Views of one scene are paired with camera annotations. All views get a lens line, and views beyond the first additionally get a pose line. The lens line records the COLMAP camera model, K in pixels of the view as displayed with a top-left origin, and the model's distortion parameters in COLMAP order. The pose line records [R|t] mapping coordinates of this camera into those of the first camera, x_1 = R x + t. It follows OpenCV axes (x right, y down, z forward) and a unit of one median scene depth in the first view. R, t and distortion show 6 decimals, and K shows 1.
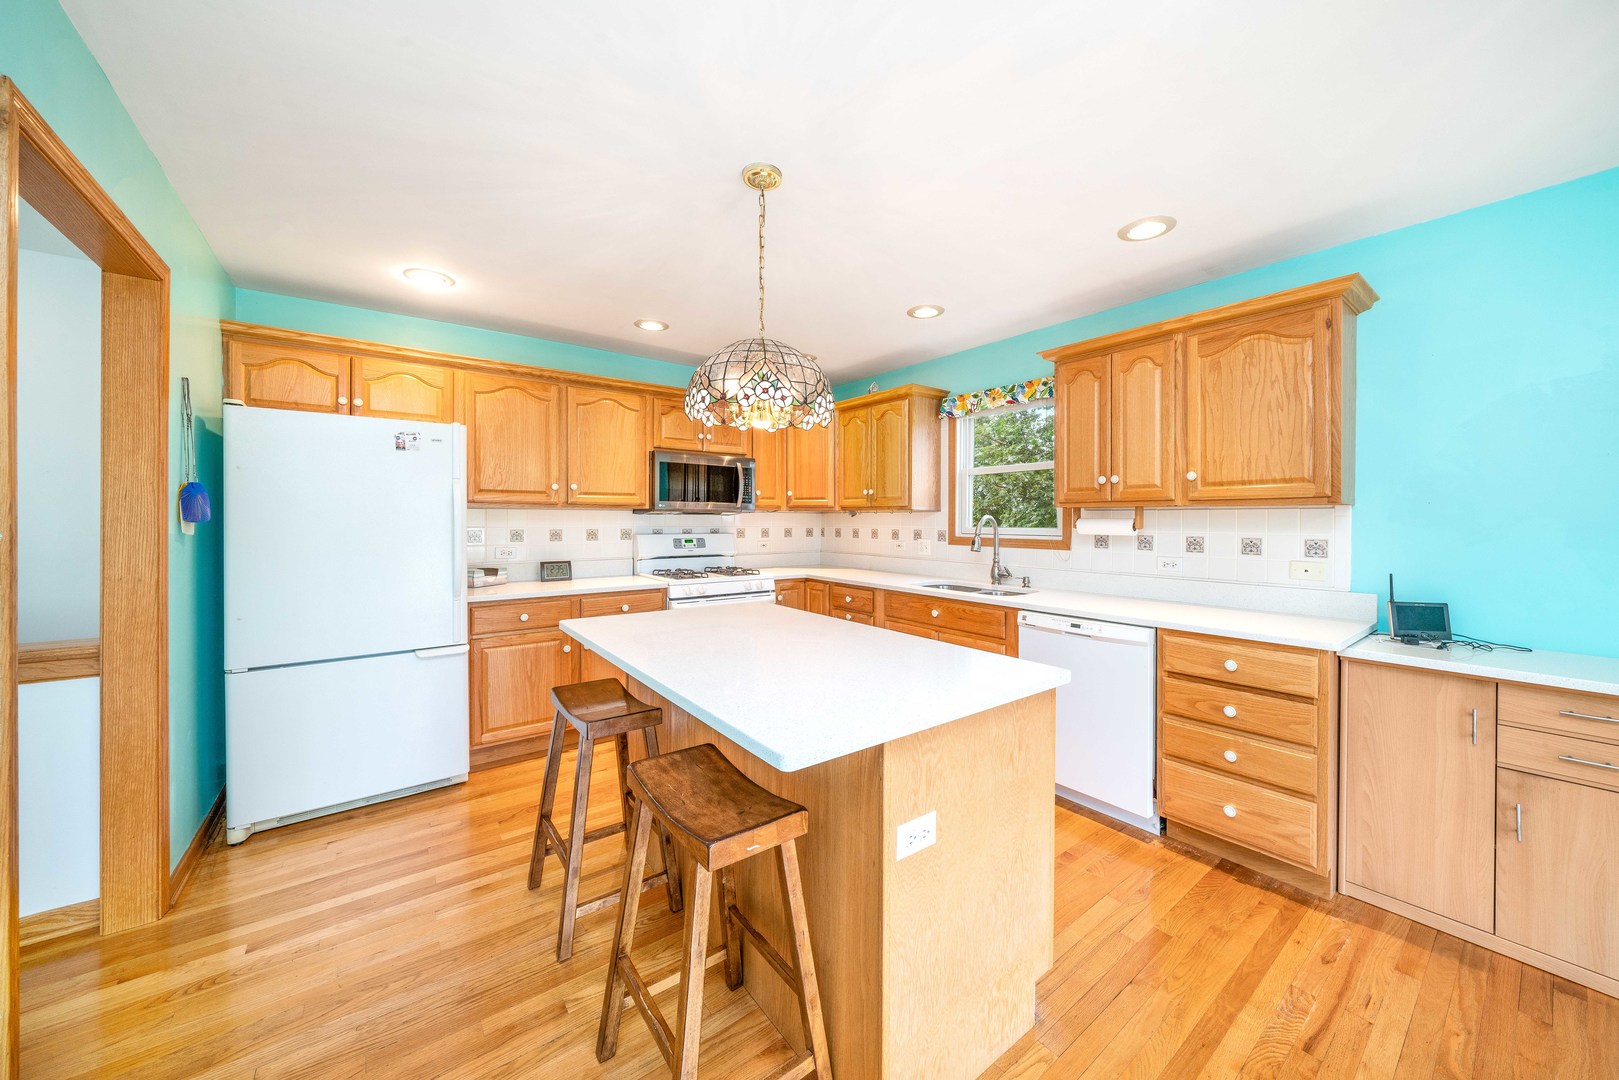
lens RADIAL K [[573.3, 0, 808.6], [0, 573.3, 527.2], [0, 0, 1]] dist [-0.000926, -0.000041]
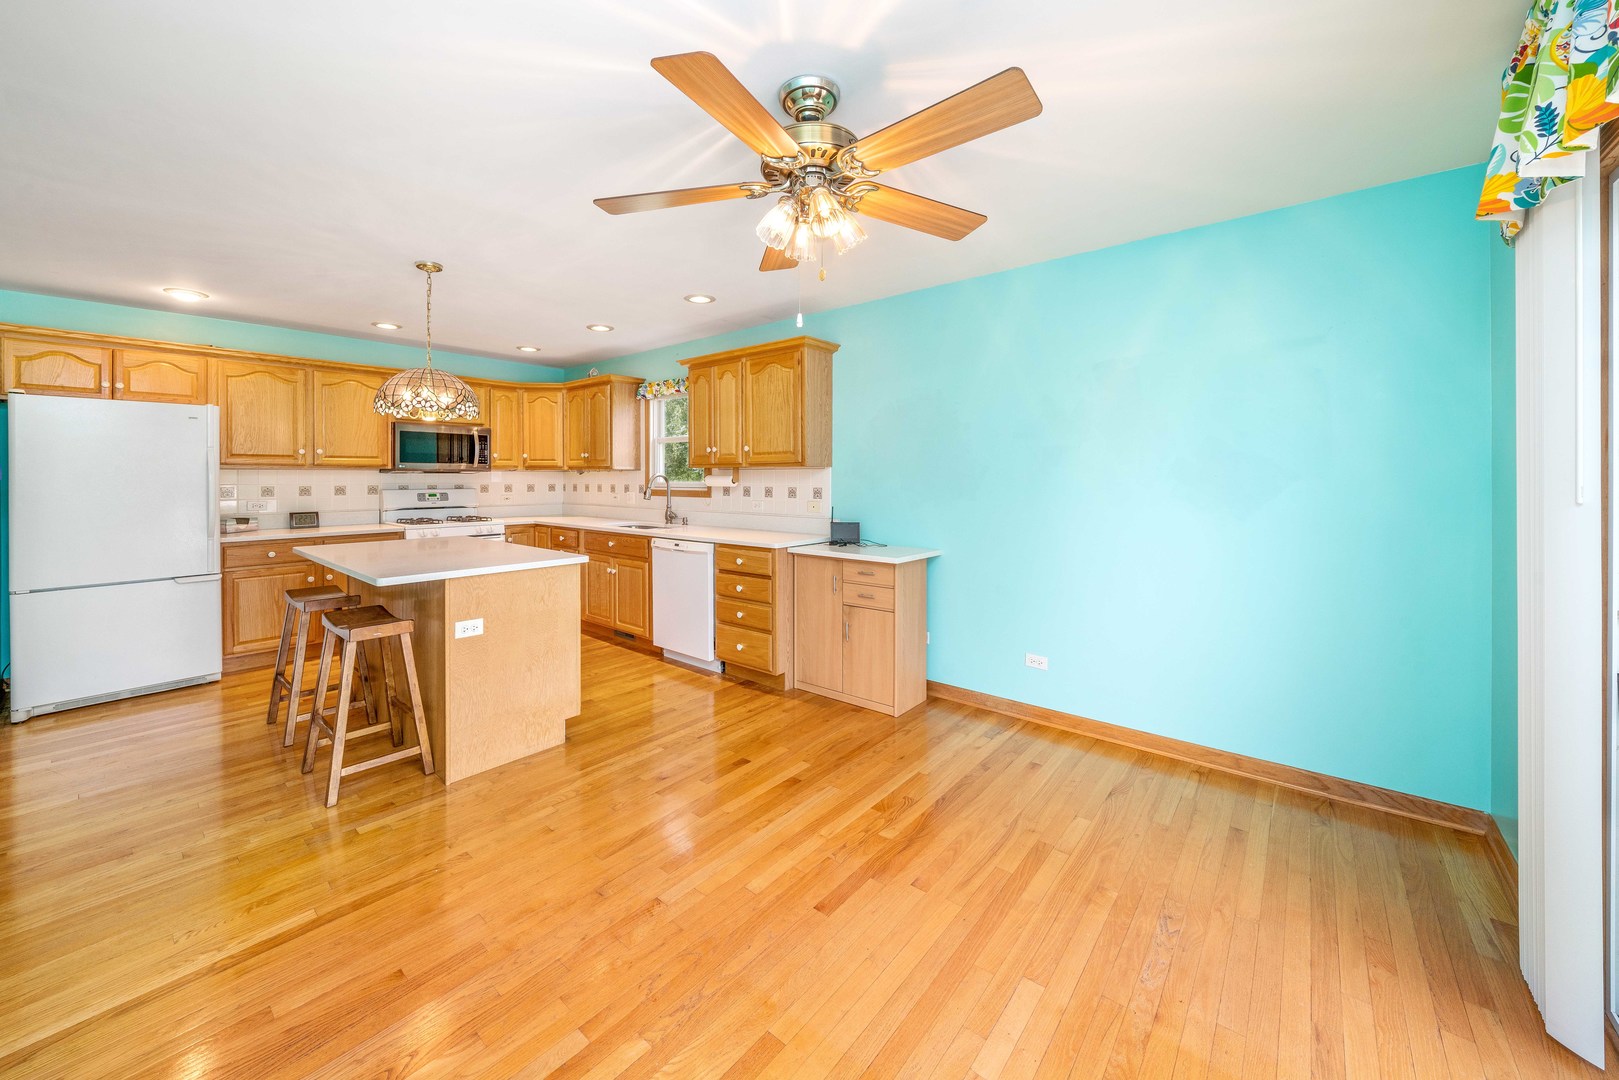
lens RADIAL K [[648.8, 0, 809.2], [0, 648.8, 481.6], [0, 0, 1]] dist [0.000233, 0.000030]
pose [[0.980437, -0.005973, 0.196740, 0.379284], [0.007105, 0.999962, -0.005049, 0.010124], [-0.196702, 0.006348, 0.980443, -0.629303]]
